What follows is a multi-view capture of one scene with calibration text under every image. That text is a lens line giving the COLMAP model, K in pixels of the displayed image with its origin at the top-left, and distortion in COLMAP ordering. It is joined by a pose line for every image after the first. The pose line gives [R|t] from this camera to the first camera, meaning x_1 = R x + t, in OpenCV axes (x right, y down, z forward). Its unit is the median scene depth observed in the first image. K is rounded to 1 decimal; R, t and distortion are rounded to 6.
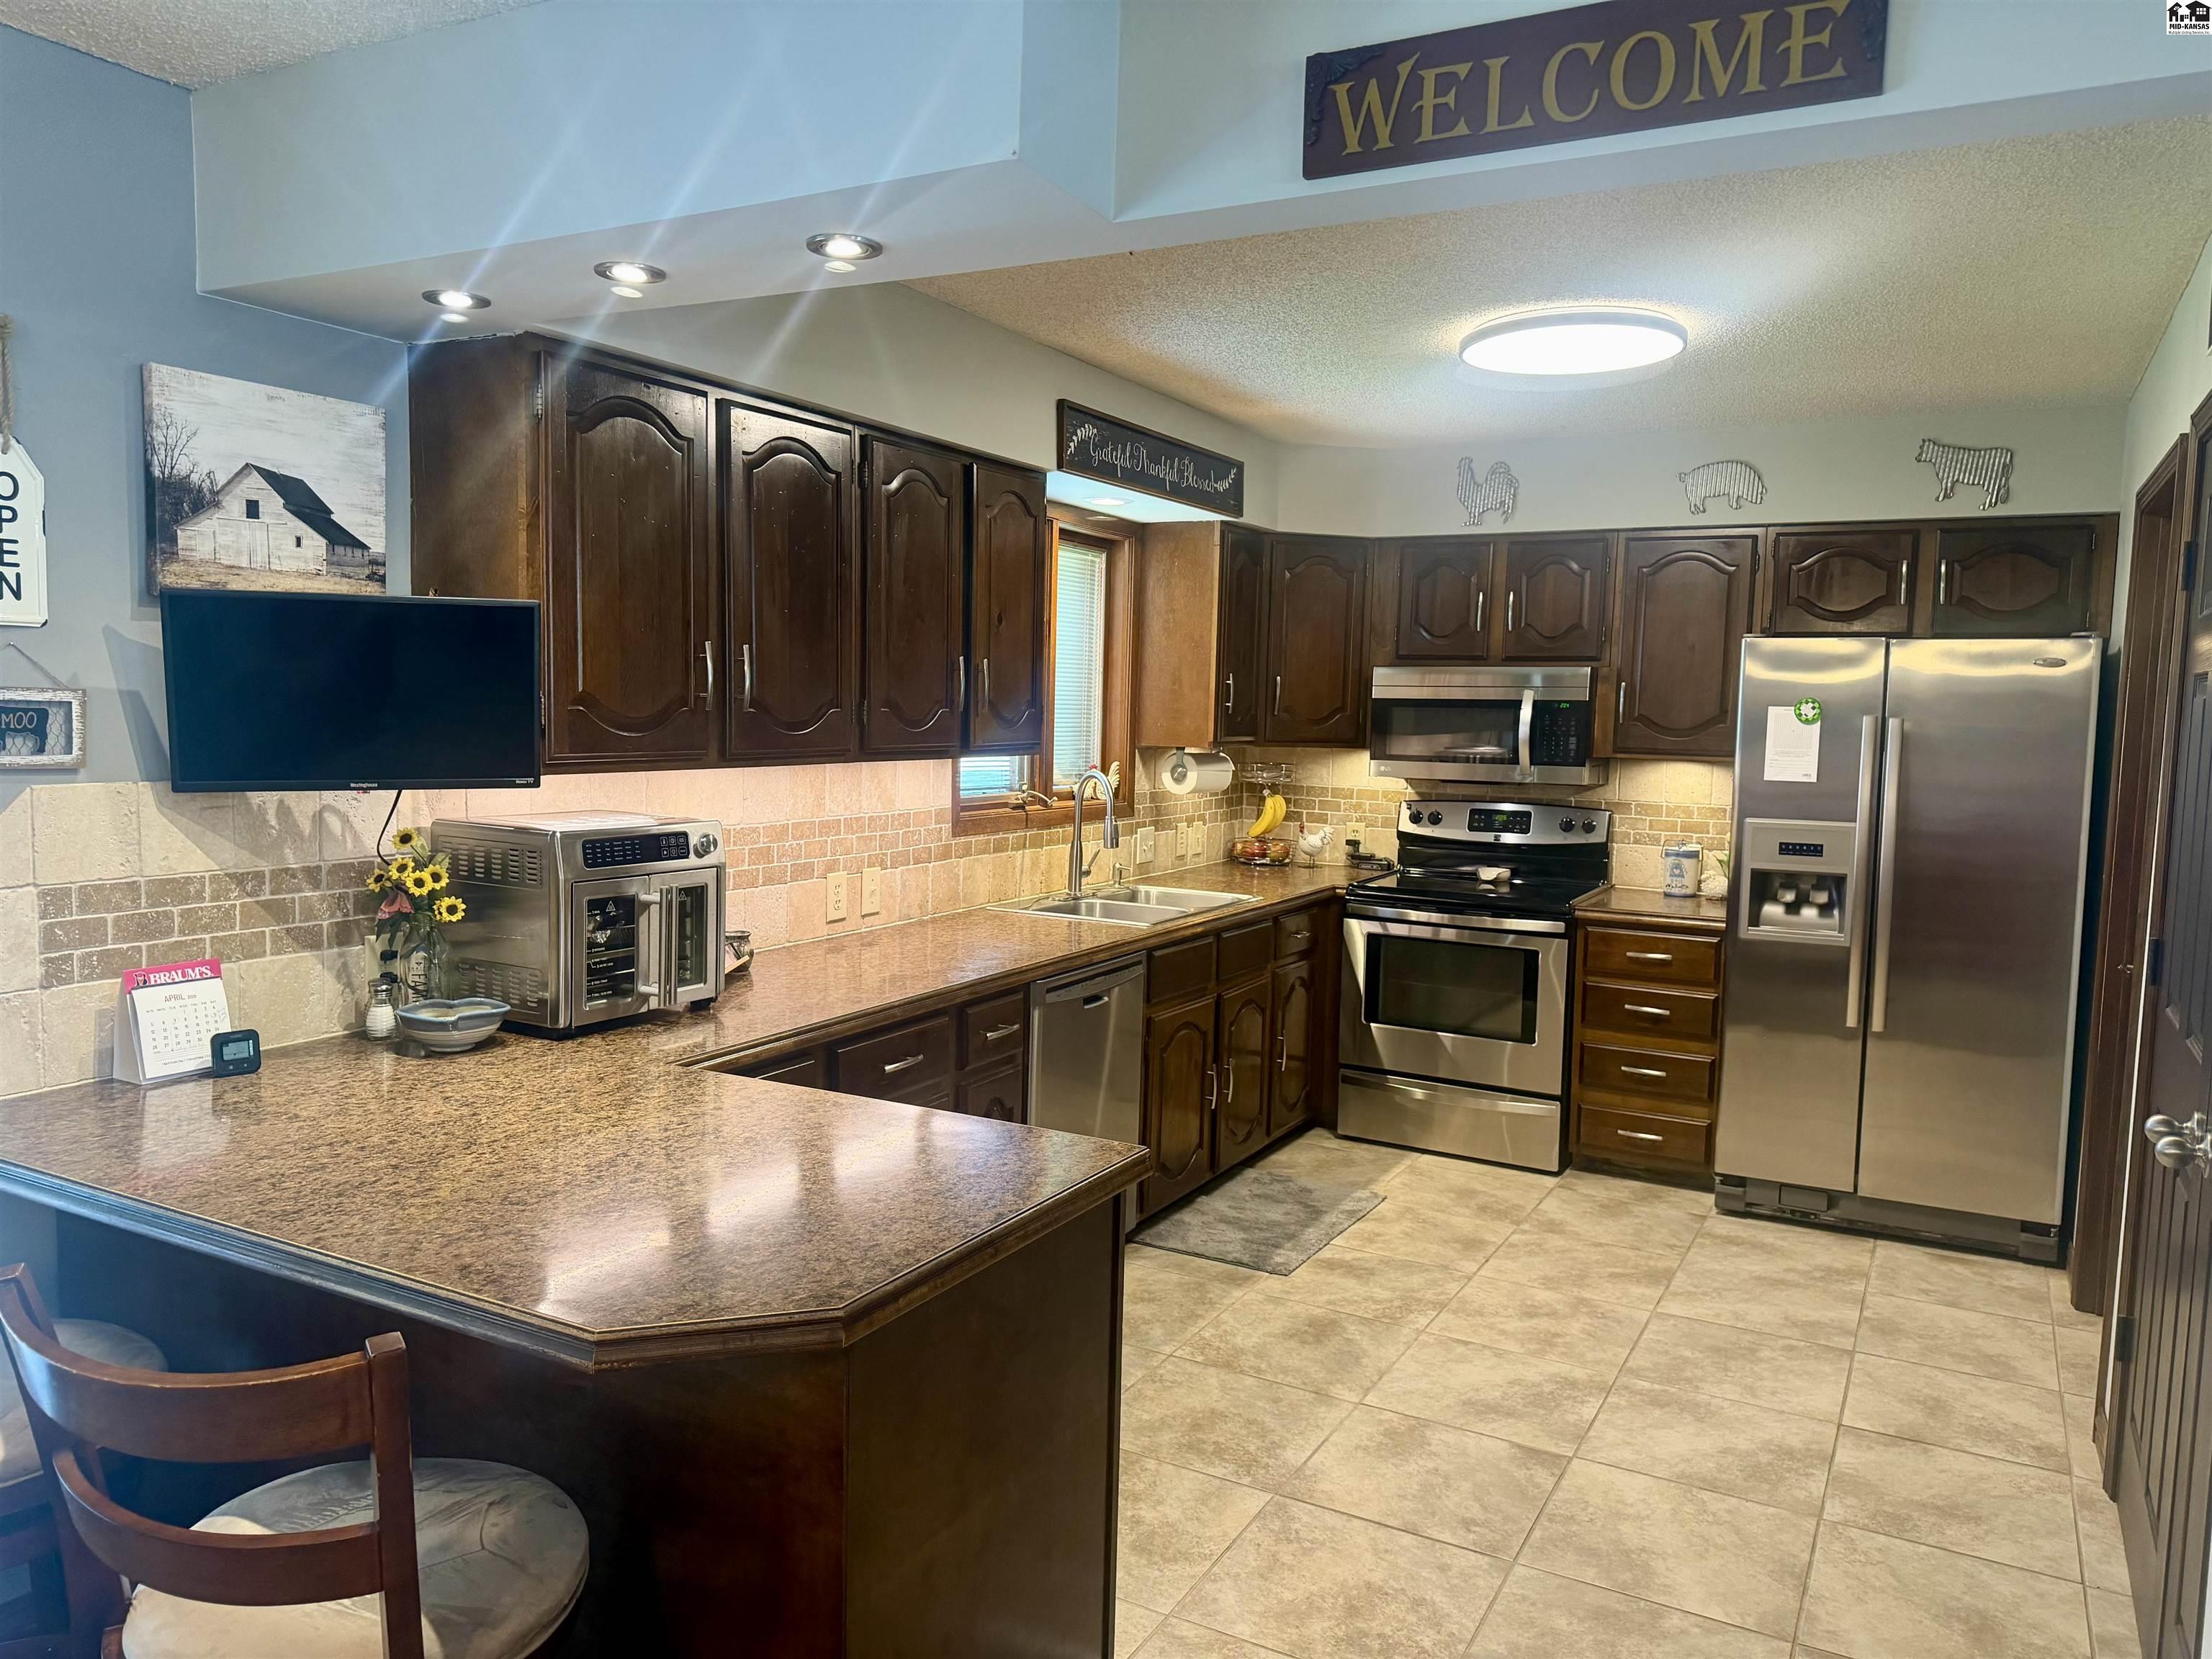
lens RADIAL K [[1554.7, 0, 1085.8], [0, 1554.7, 834.5], [0, 0, 1]] dist [0.058559, -0.073269]
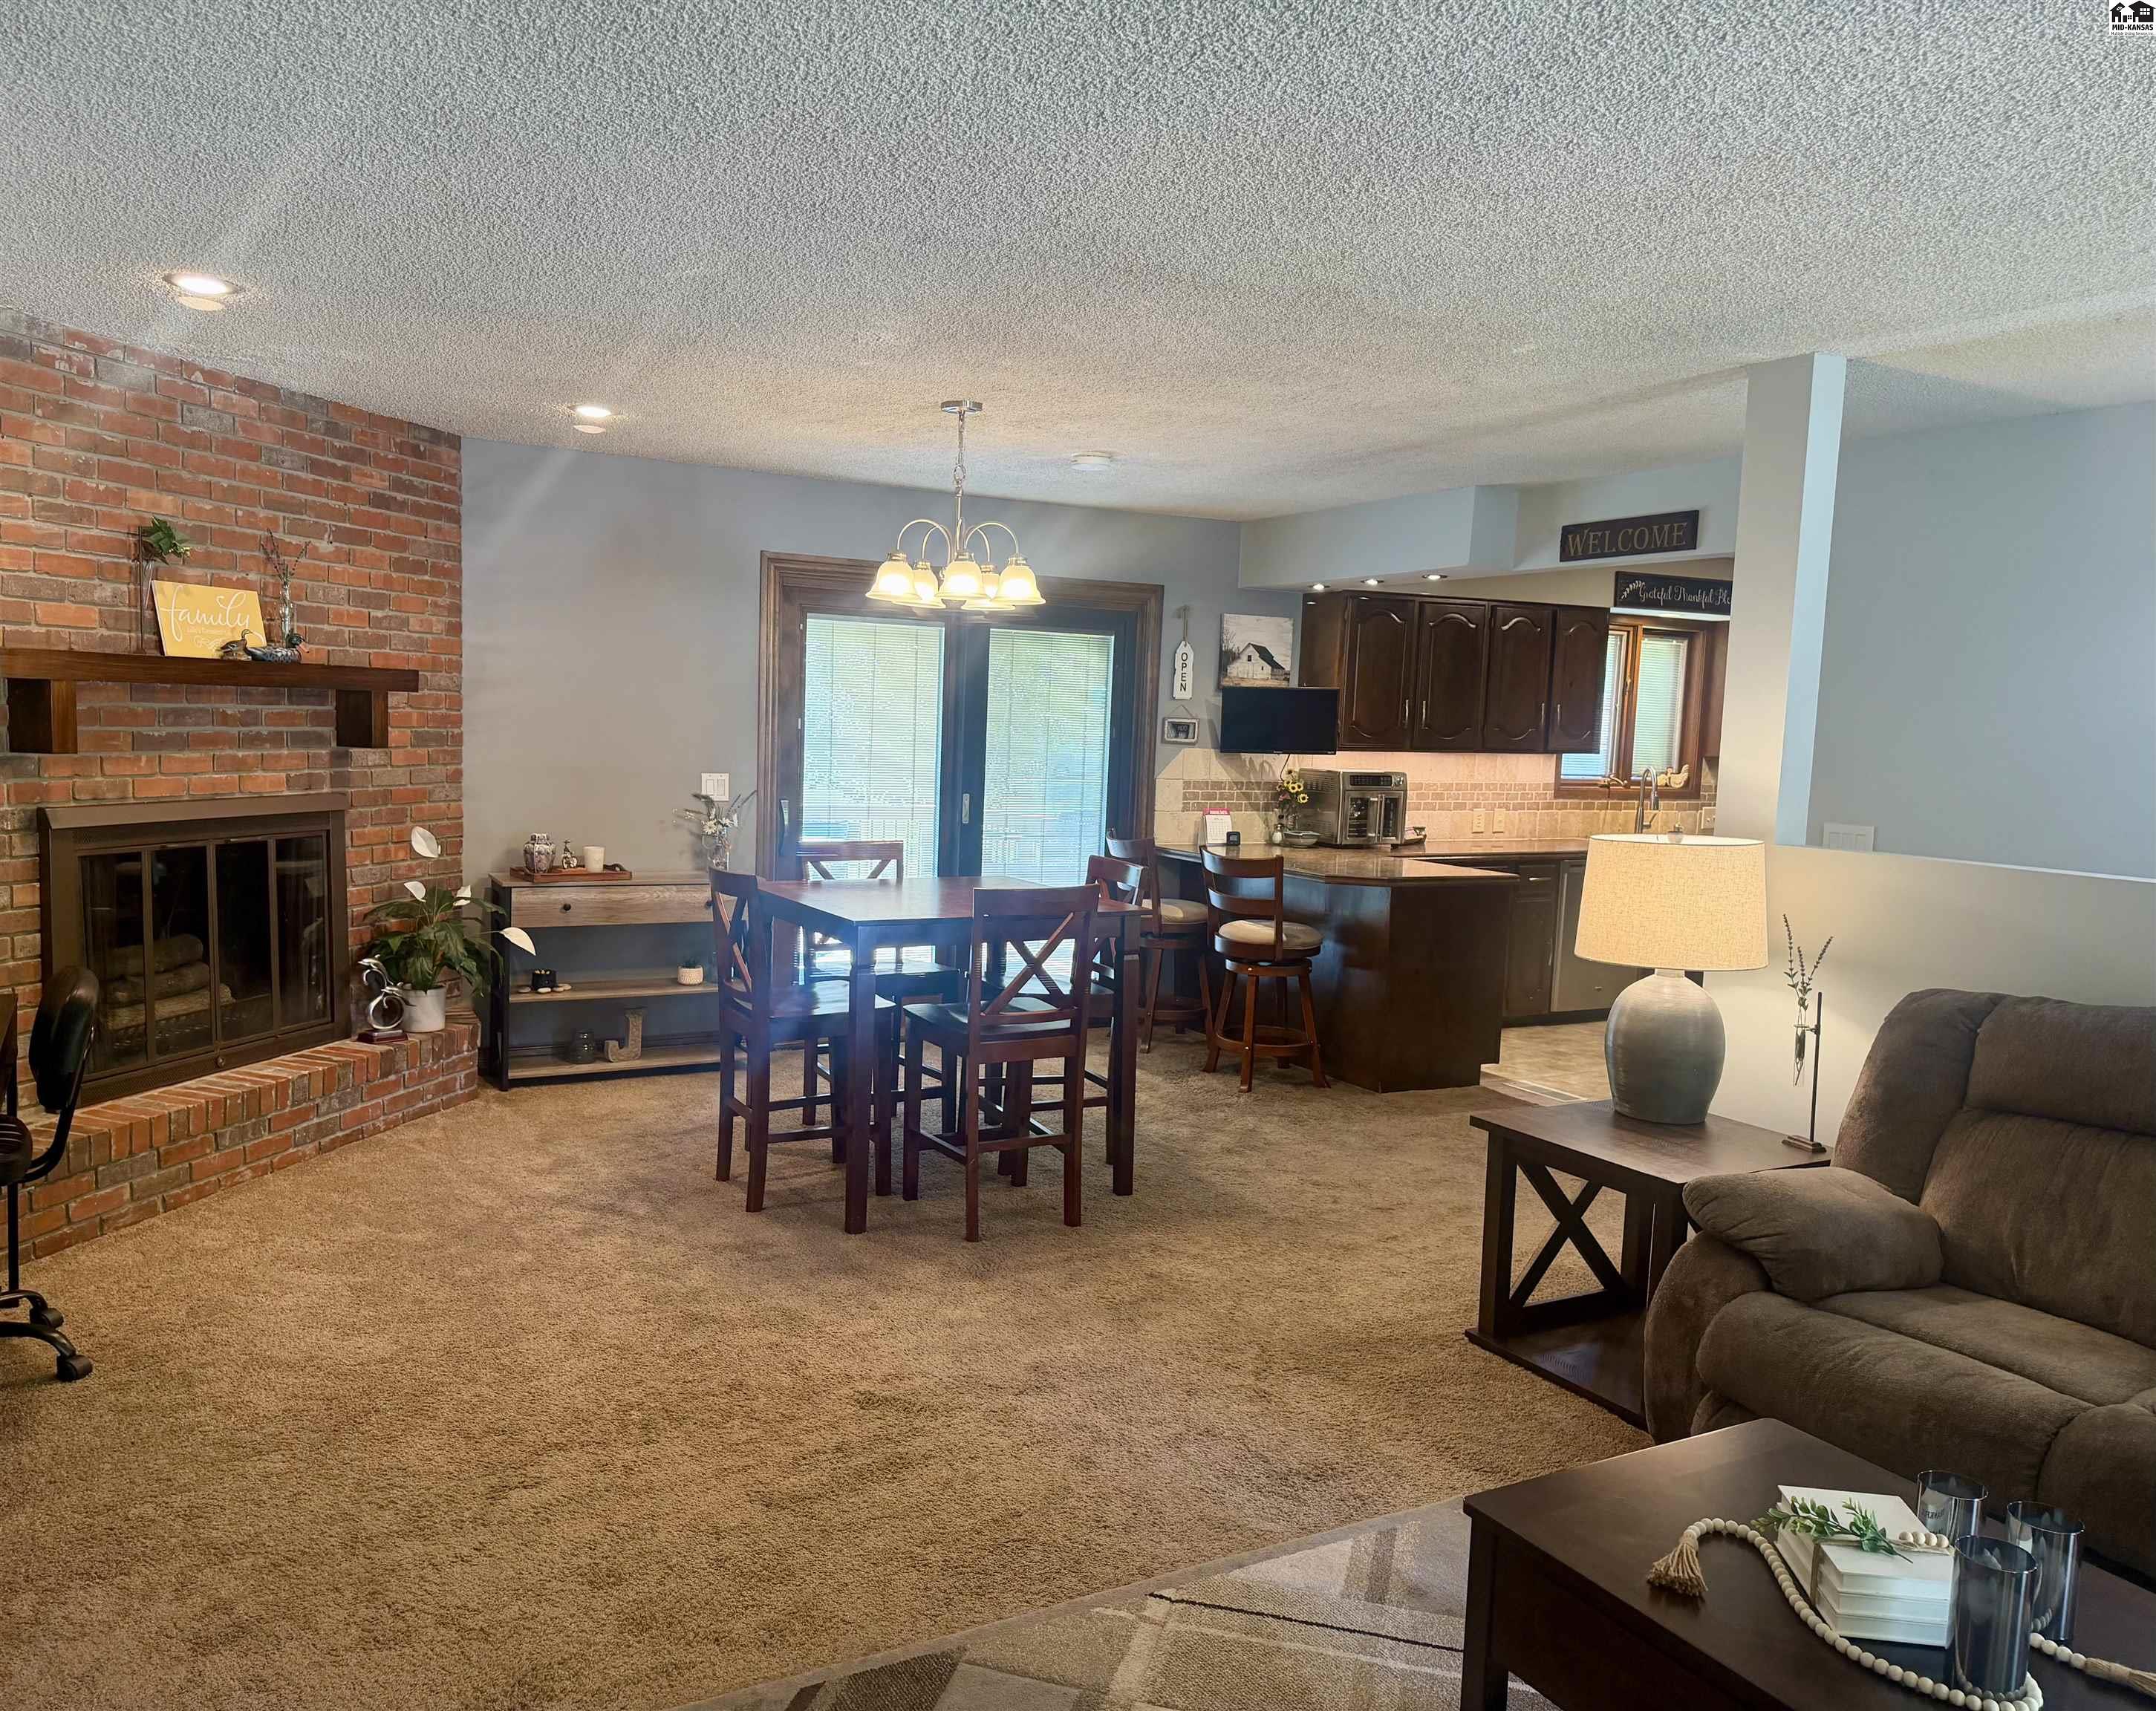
lens RADIAL K [[1659.3, 0, 994.5], [0, 1659.3, 862.1], [0, 0, 1]] dist [0.095594, -0.029901]
pose [[0.838496, 0.050226, -0.542588, 0.449428], [-0.058800, 0.998269, 0.001539, 0.114194], [0.541726, 0.030614, 0.839997, -1.072582]]
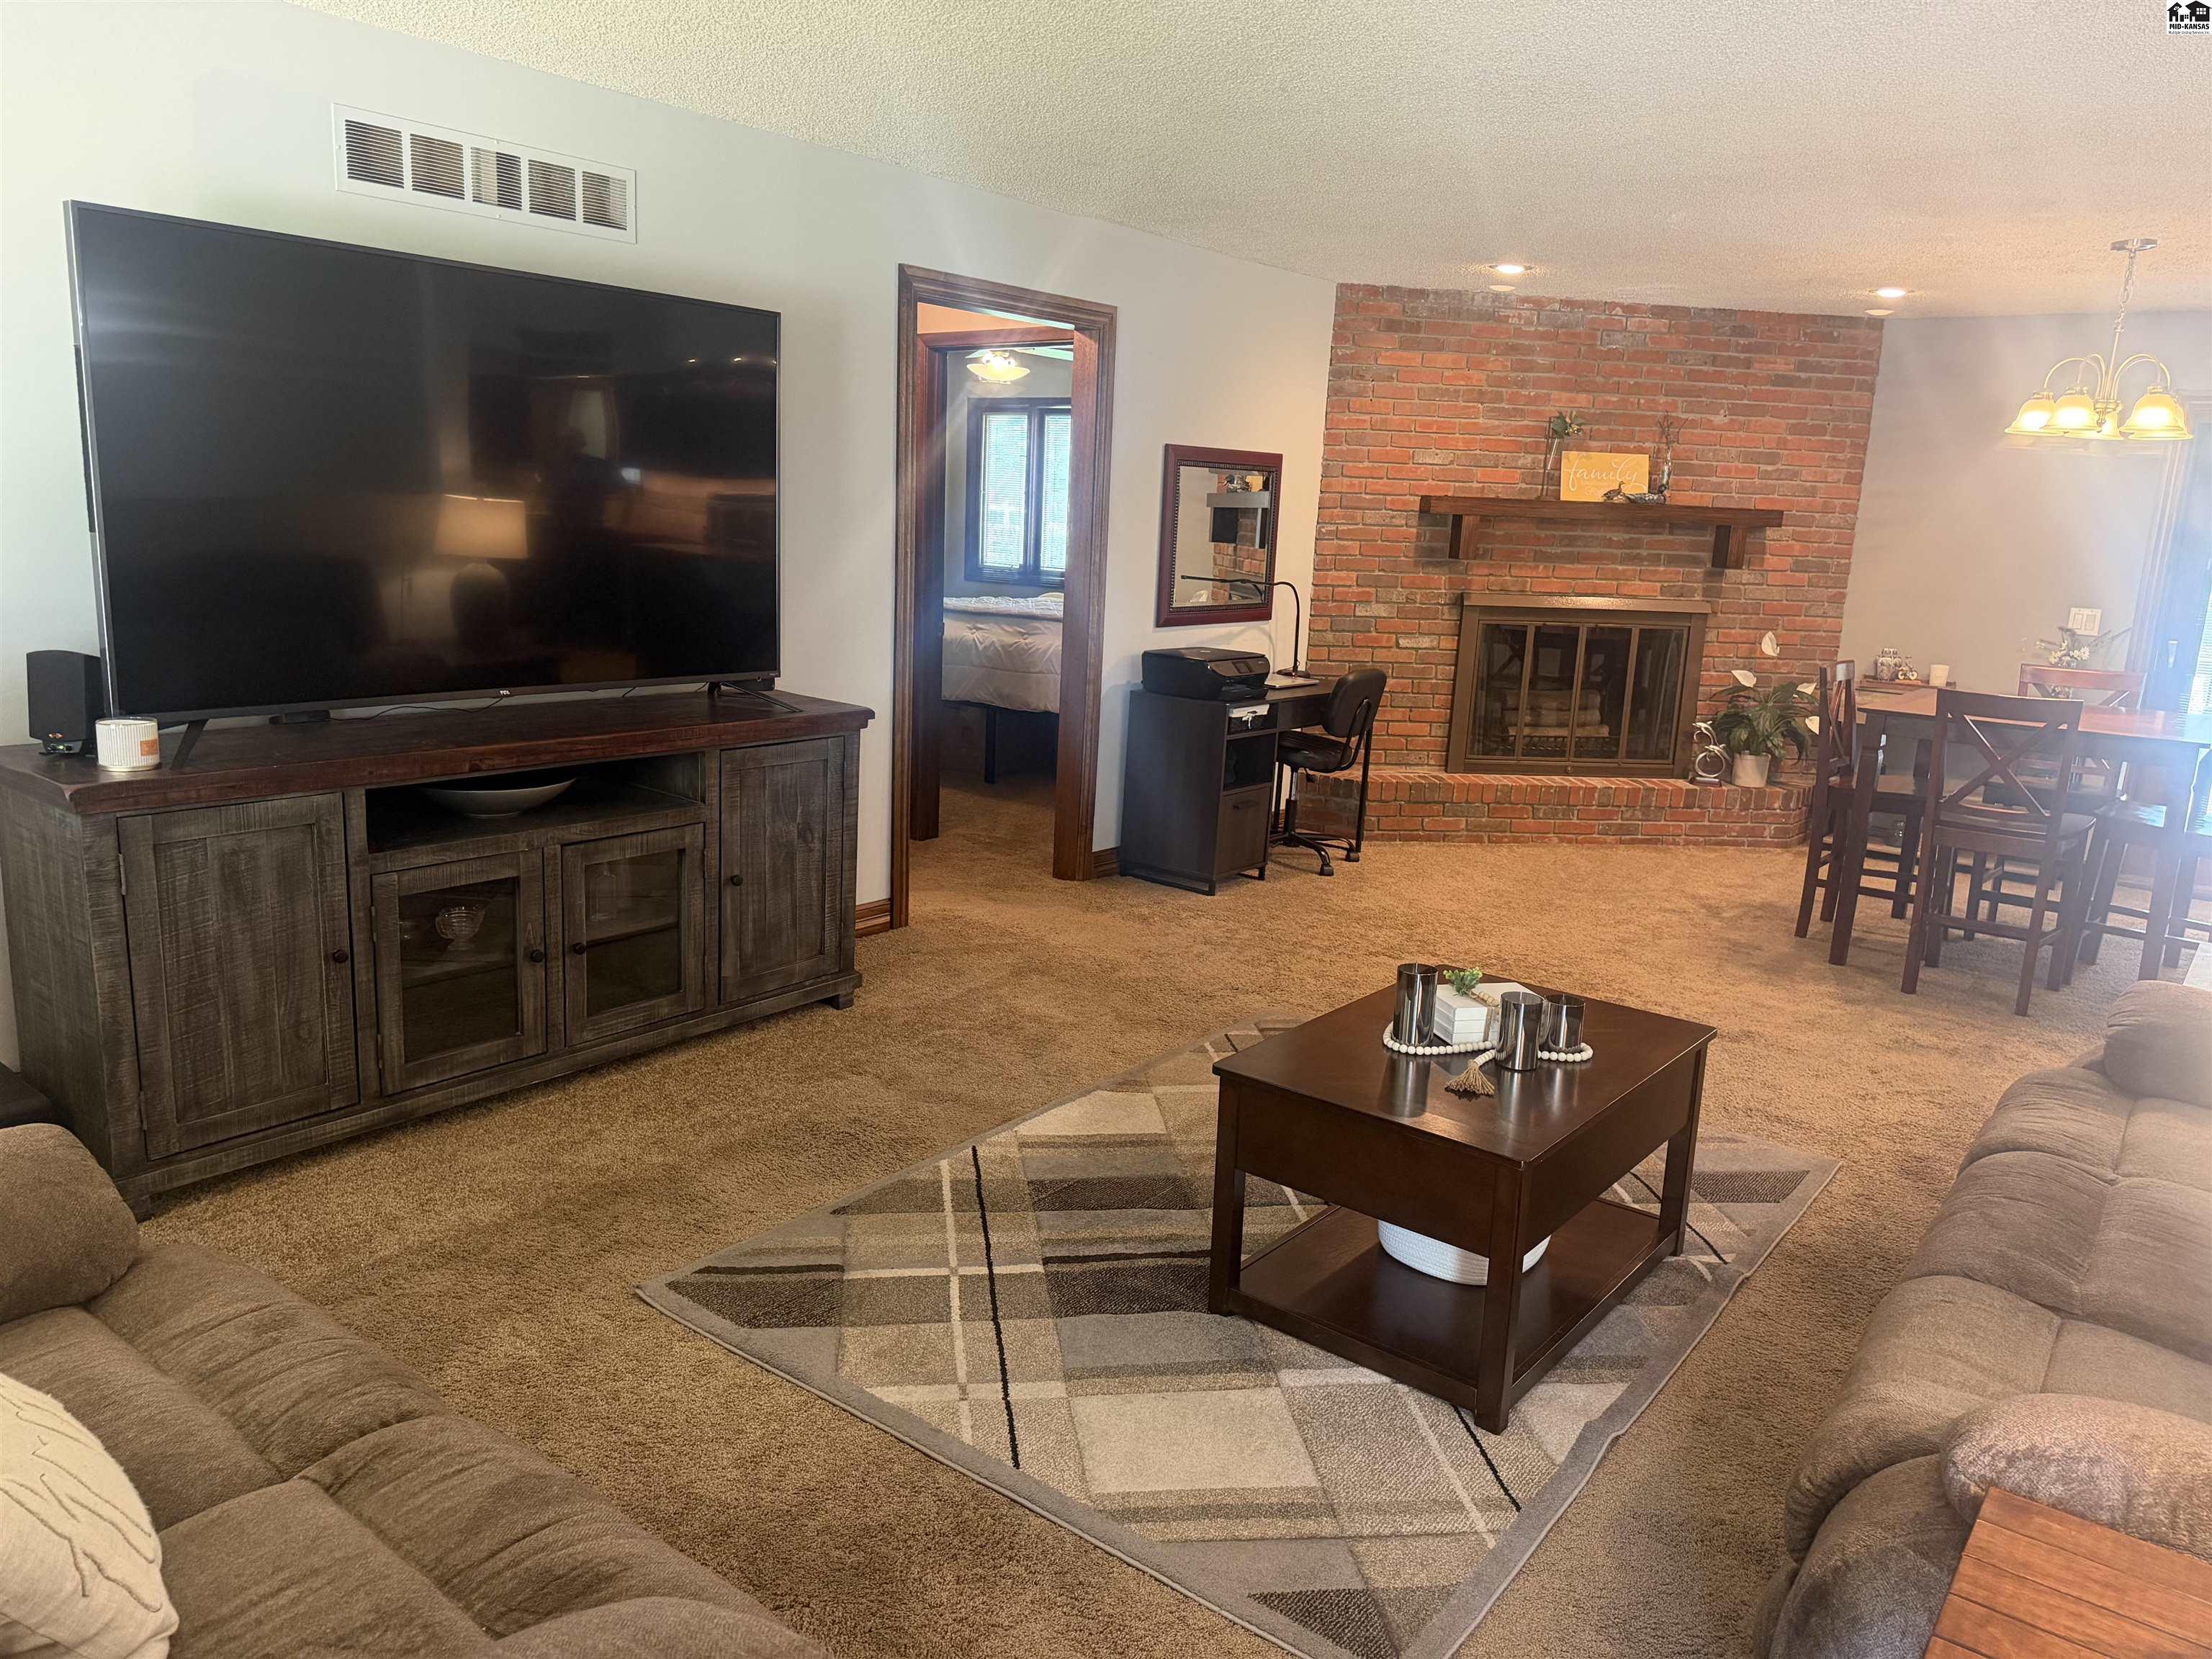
lens RADIAL K [[1554.7, 0, 1081.4], [0, 1554.7, 860.2], [0, 0, 1]] dist [0.058559, -0.073269]
pose [[-0.144194, 0.188617, -0.971407, 1.078918], [-0.139093, 0.968057, 0.208613, 0.103755], [0.979725, 0.165197, -0.113353, -0.680394]]
